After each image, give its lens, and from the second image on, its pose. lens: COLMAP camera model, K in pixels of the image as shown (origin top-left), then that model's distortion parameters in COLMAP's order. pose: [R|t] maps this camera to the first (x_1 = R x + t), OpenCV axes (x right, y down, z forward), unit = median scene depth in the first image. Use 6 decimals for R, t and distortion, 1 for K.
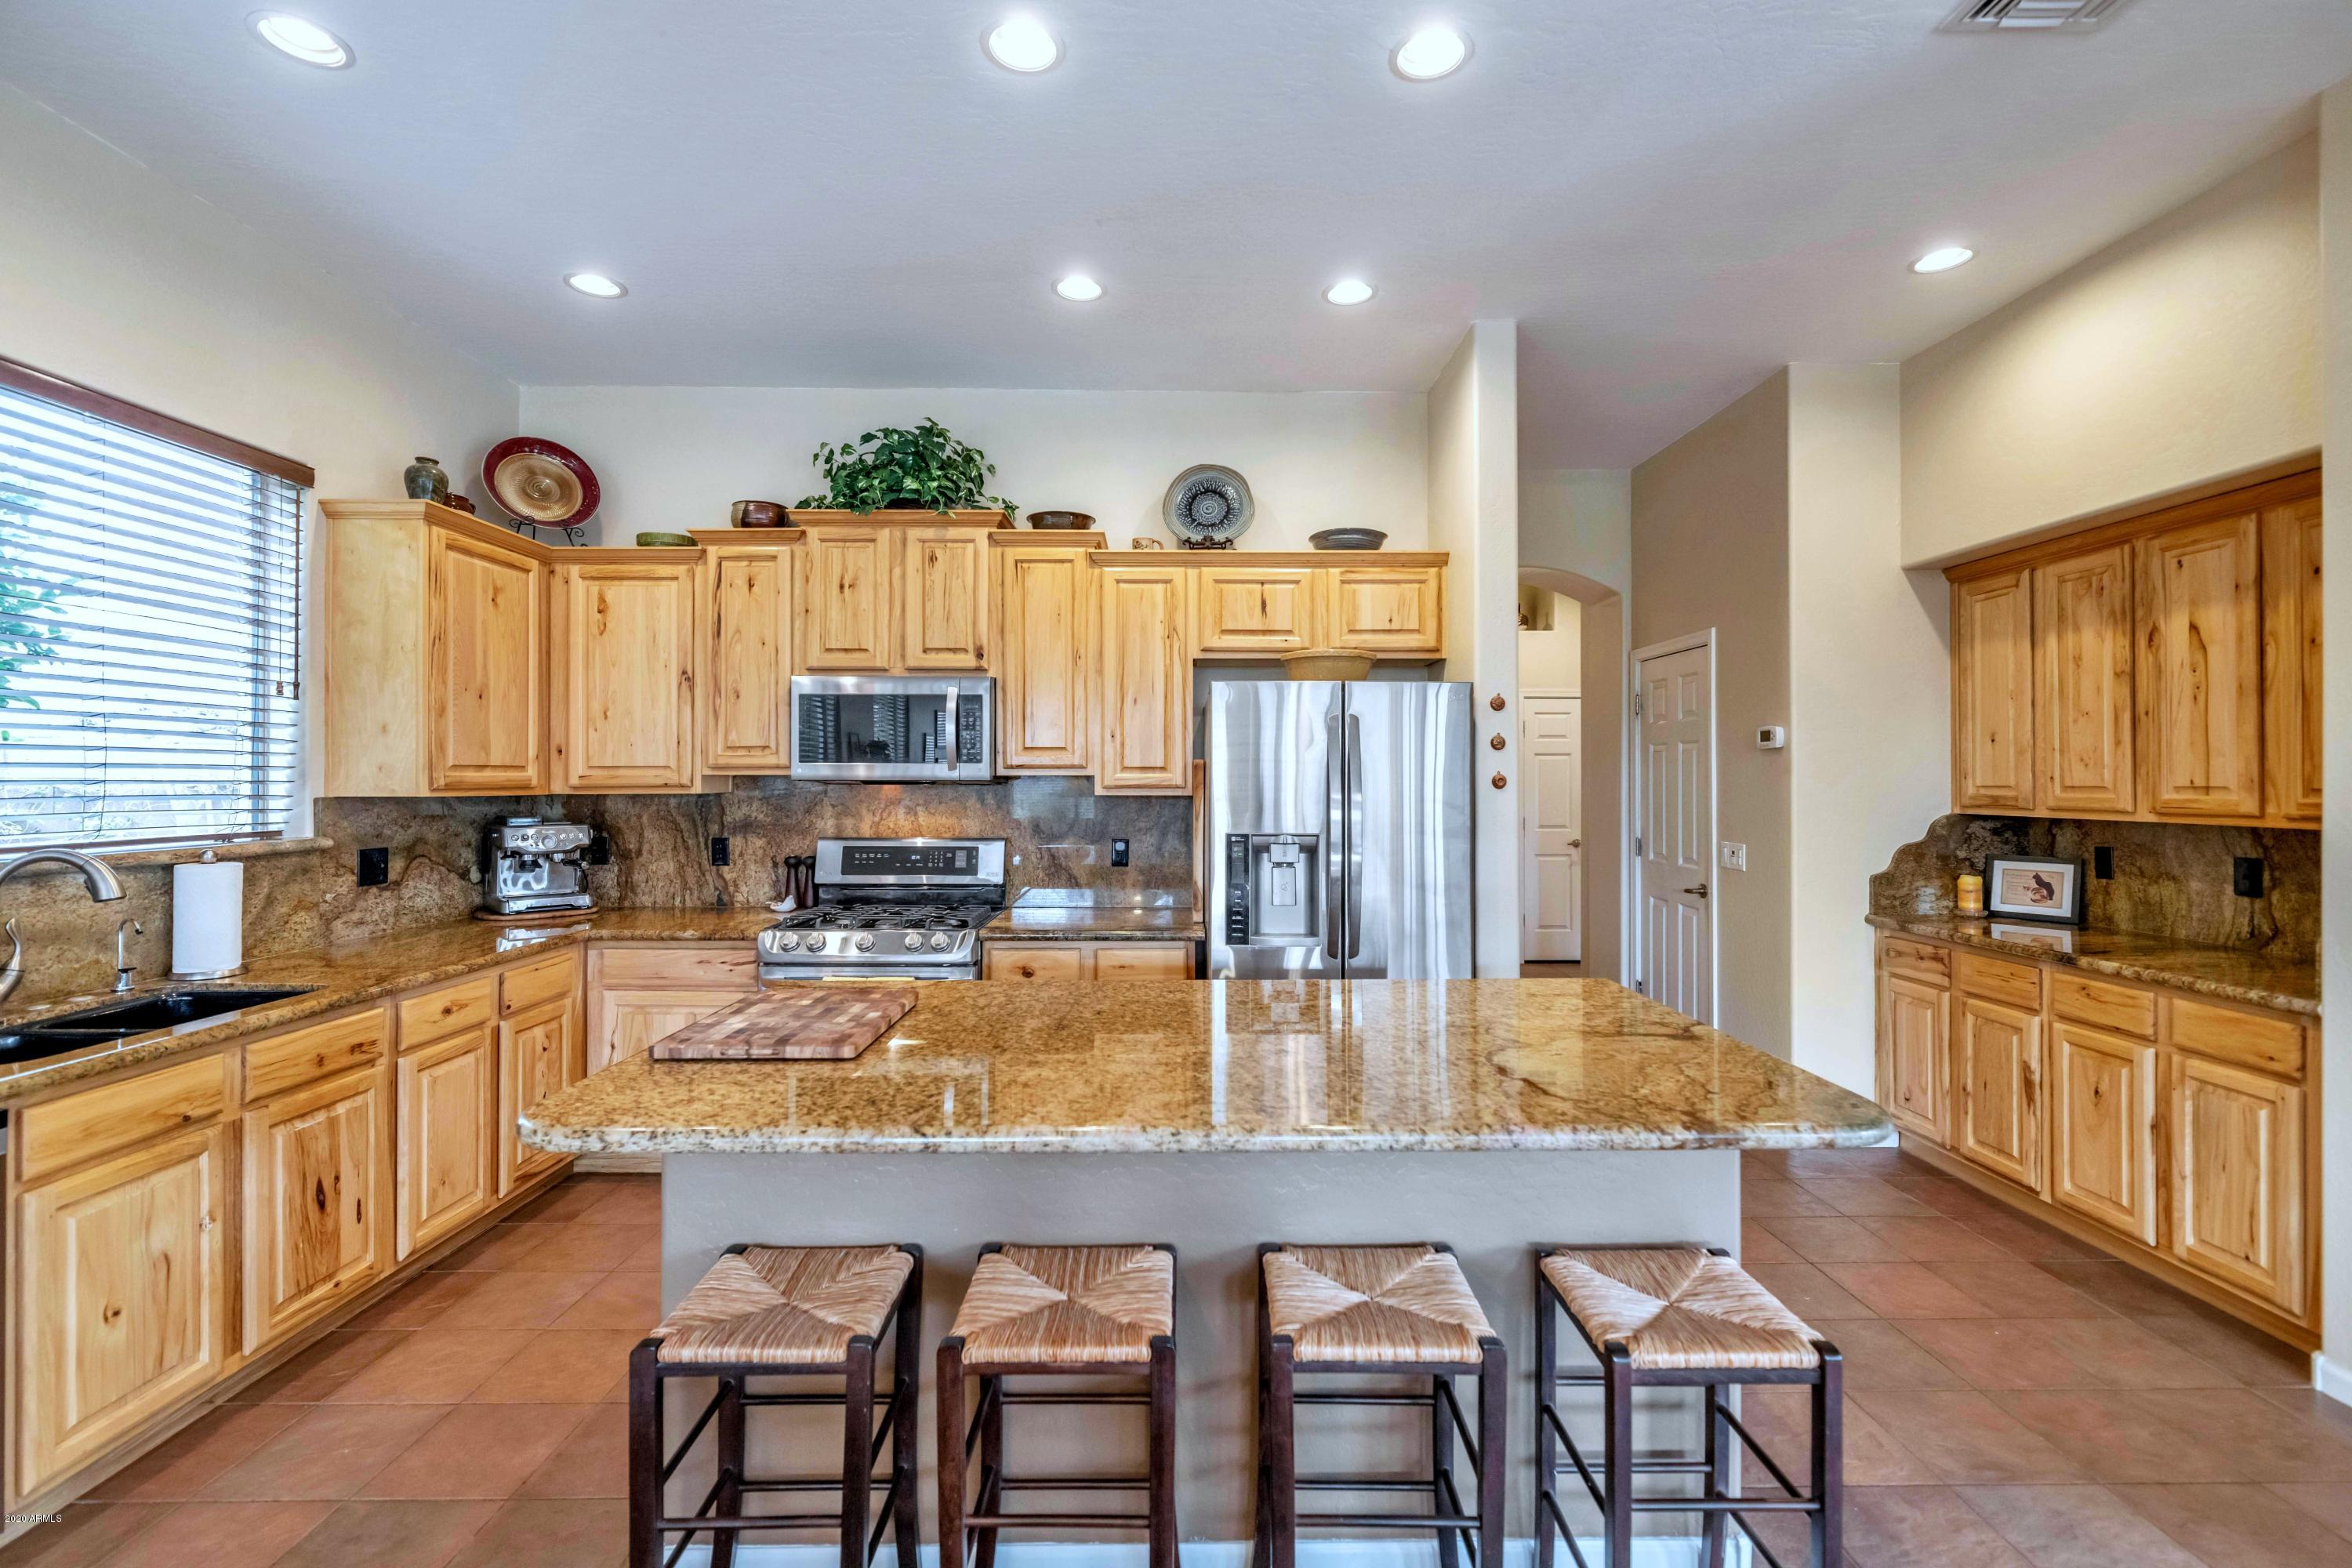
lens RADIAL K [[1029.1, 0, 1189.5], [0, 1029.1, 774.7], [0, 0, 1]] dist [-0.000142, -0.000824]
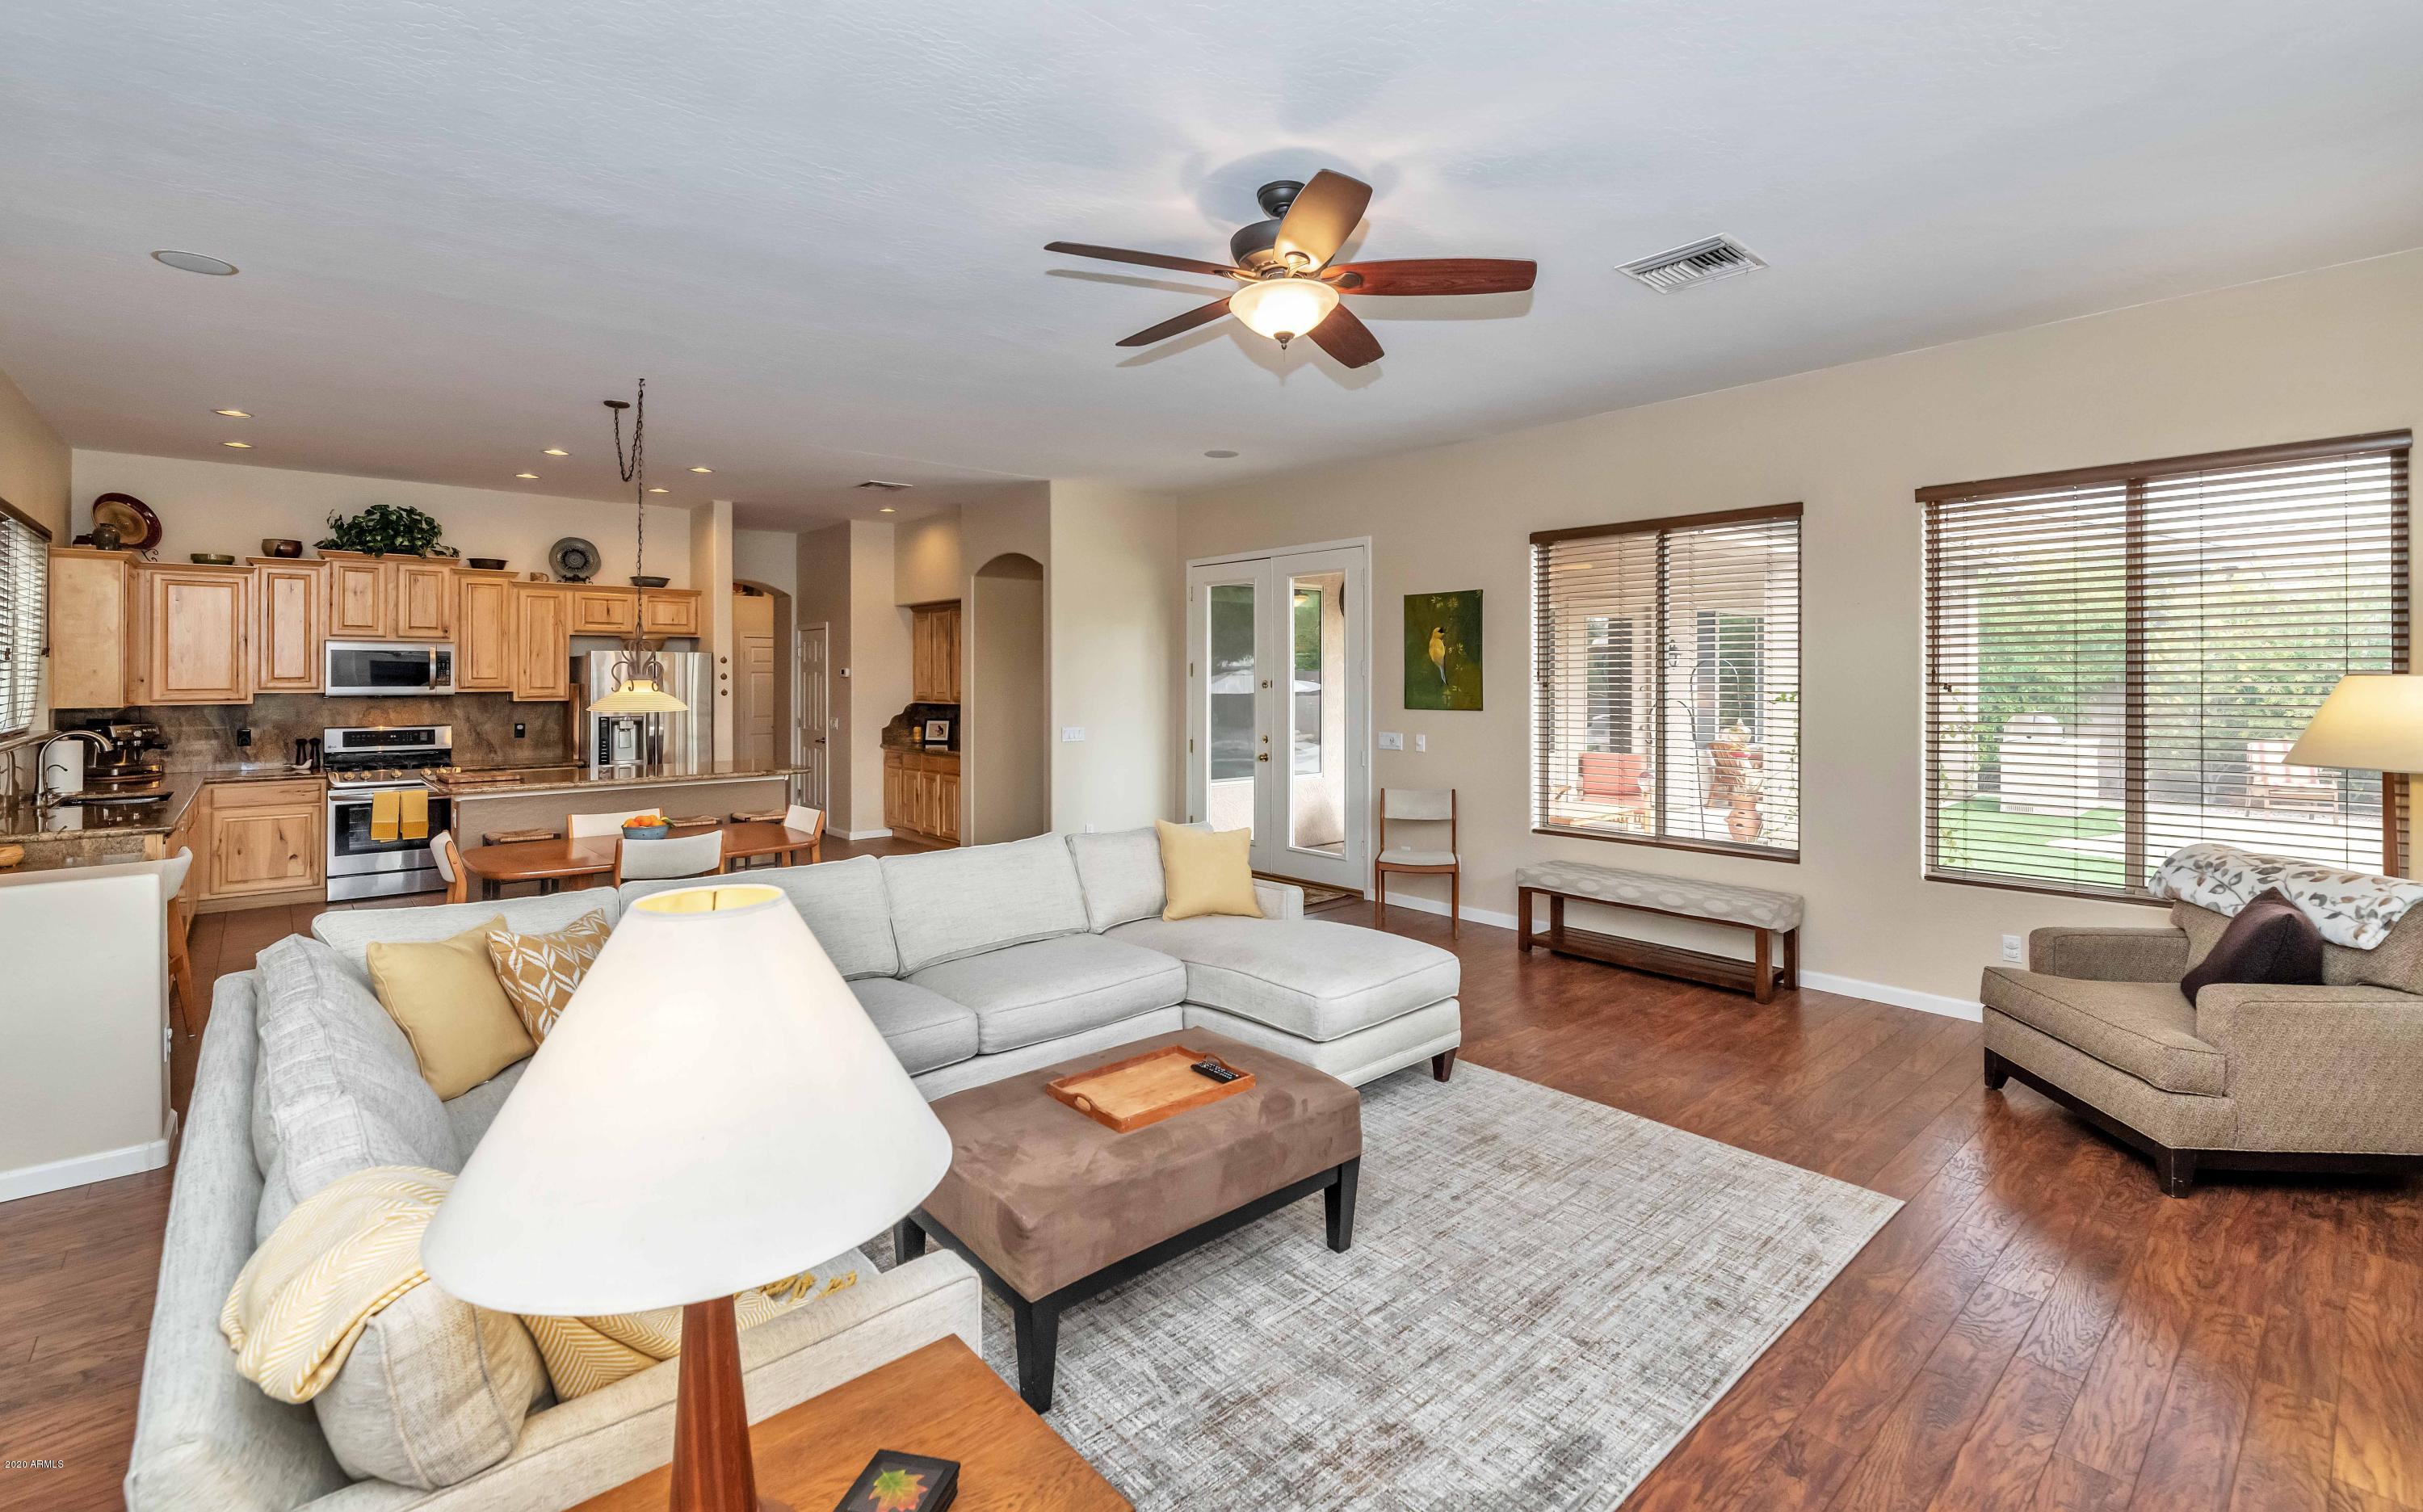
lens RADIAL K [[1055.6, 0, 1227.6], [0, 1055.6, 678.7], [0, 0, 1]] dist [-0.009837, 0.000199]
pose [[0.751592, -0.002064, 0.659625, -0.404756], [0.000007, 0.999995, 0.003120, -0.030941], [-0.659628, -0.002340, 0.751588, -1.502445]]
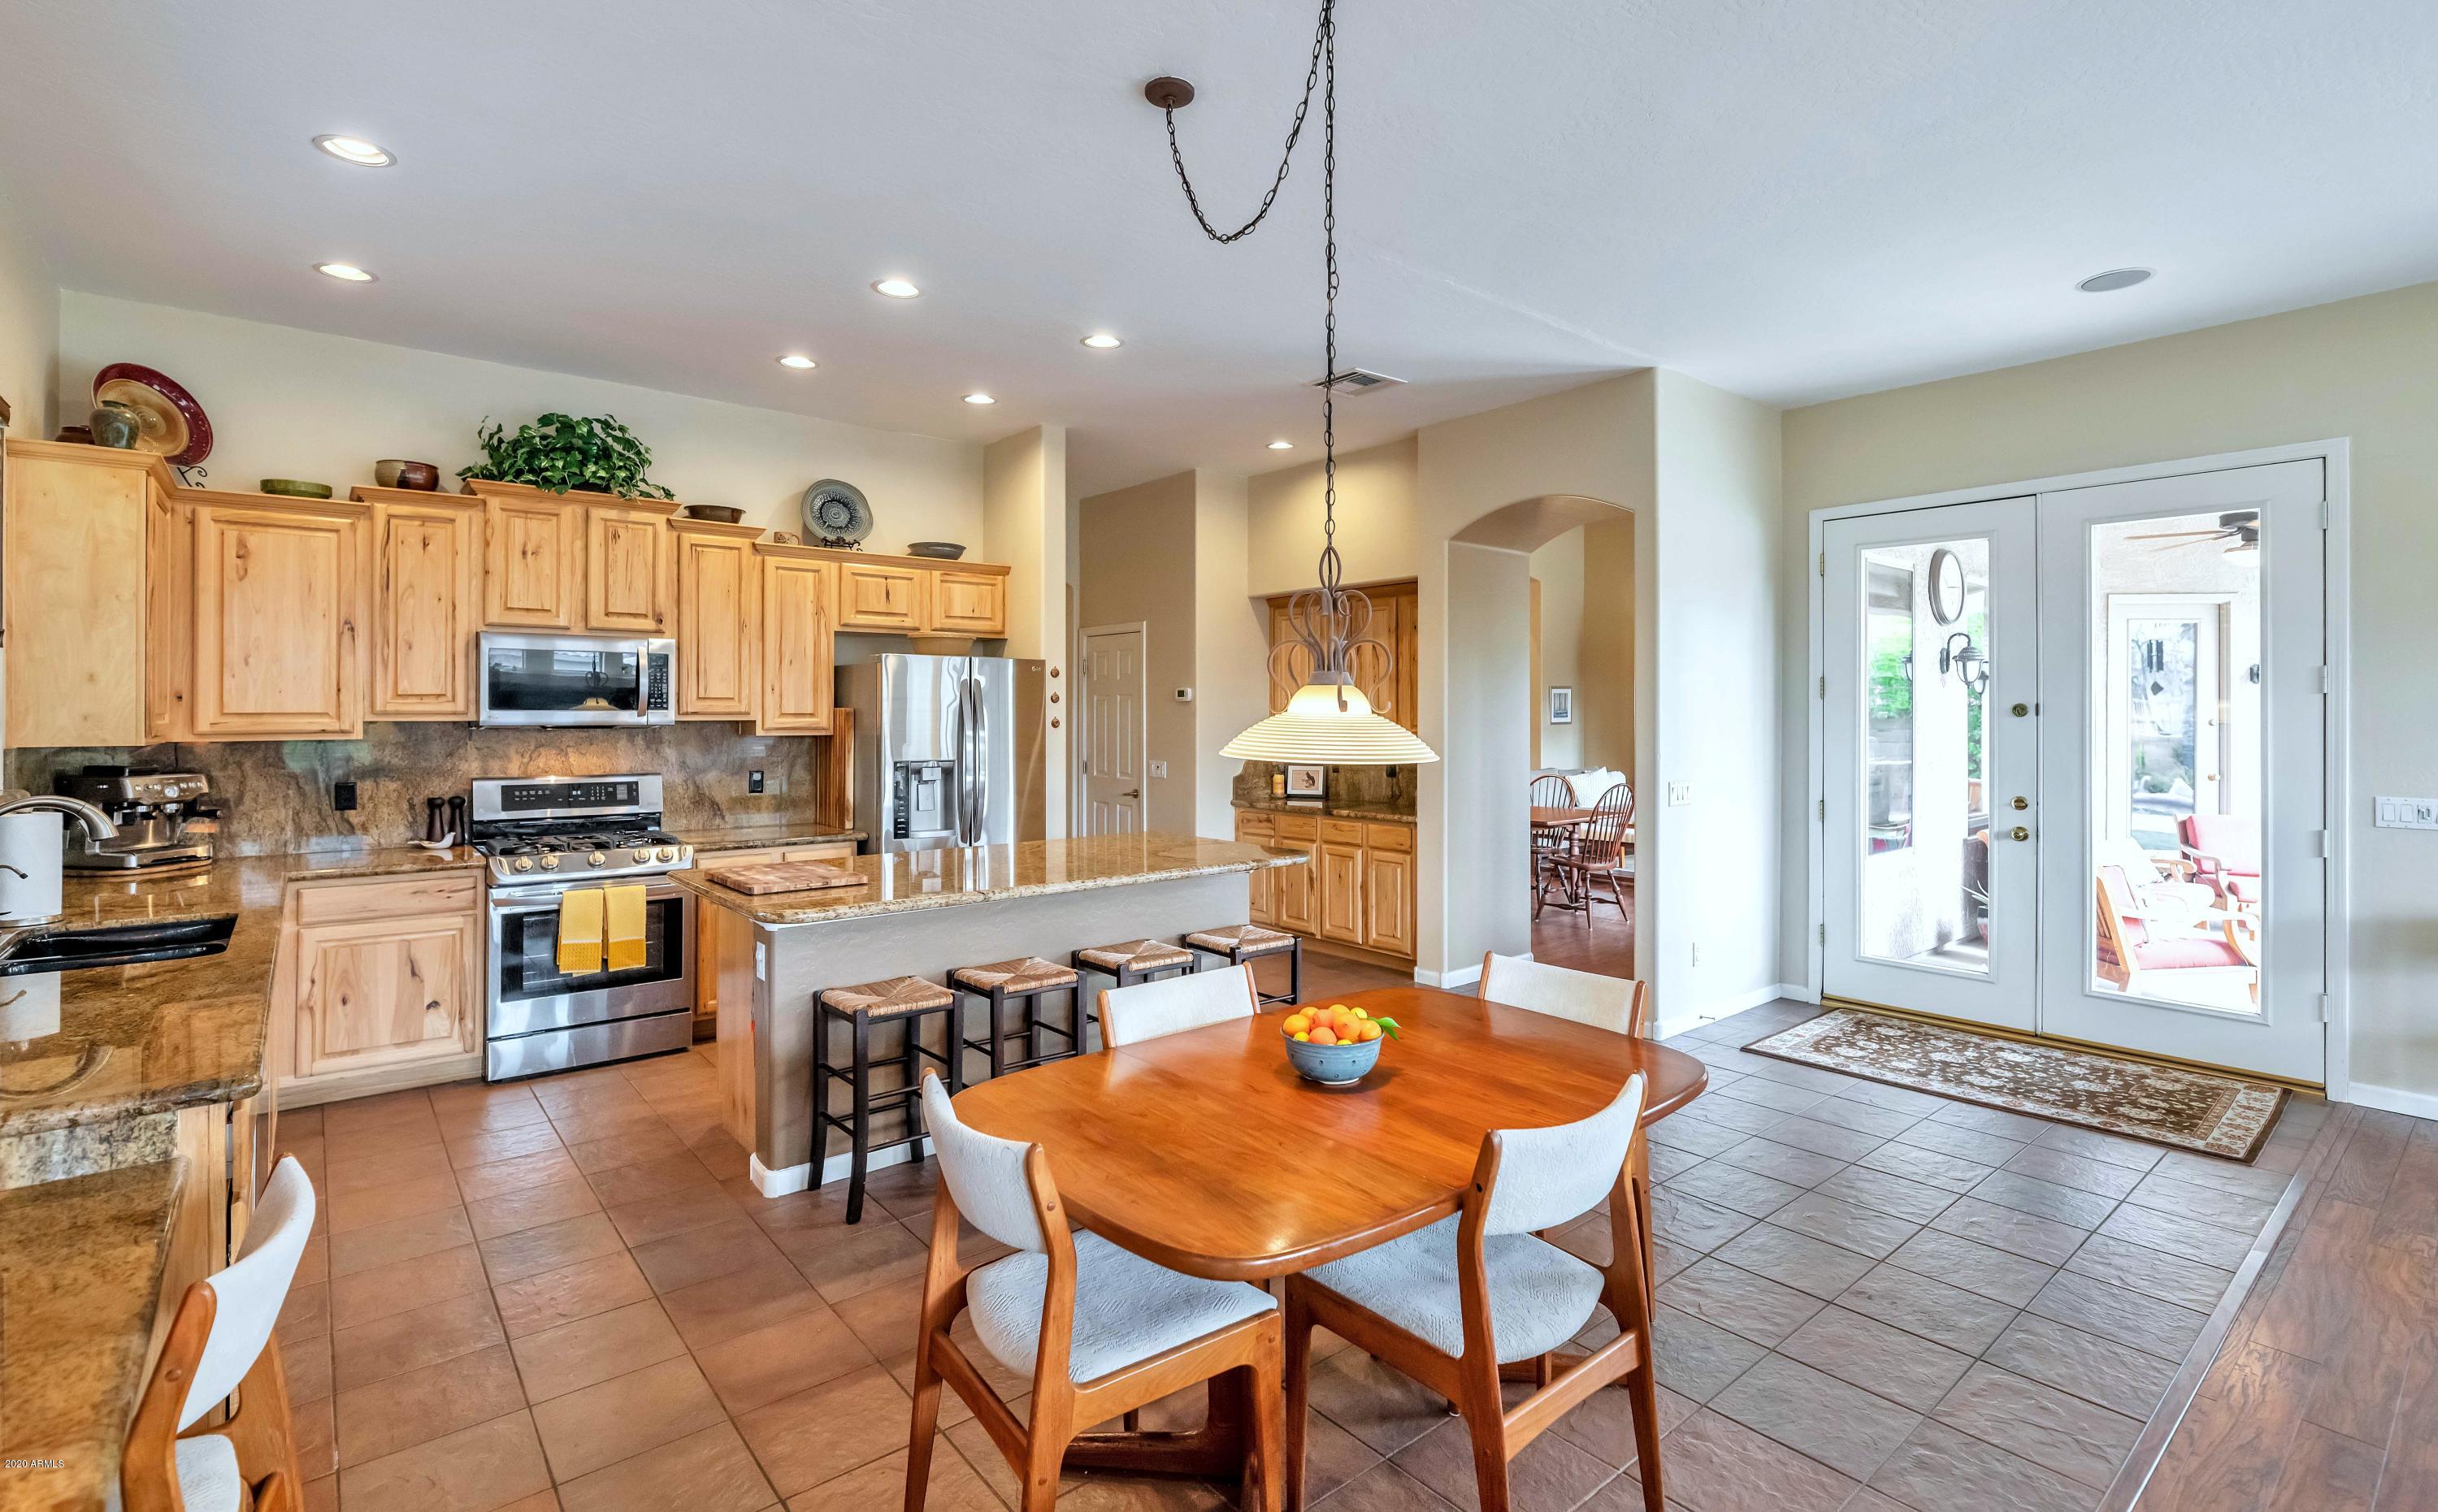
lens RADIAL K [[1107.9, 0, 1224.5], [0, 1107.9, 717.0], [0, 0, 1]] dist [-0.006019, 0.000439]
pose [[0.780762, -0.002562, 0.624823, -0.496724], [-0.001531, 0.999981, 0.006013, -0.012219], [-0.624826, -0.005651, 0.780743, -0.422341]]
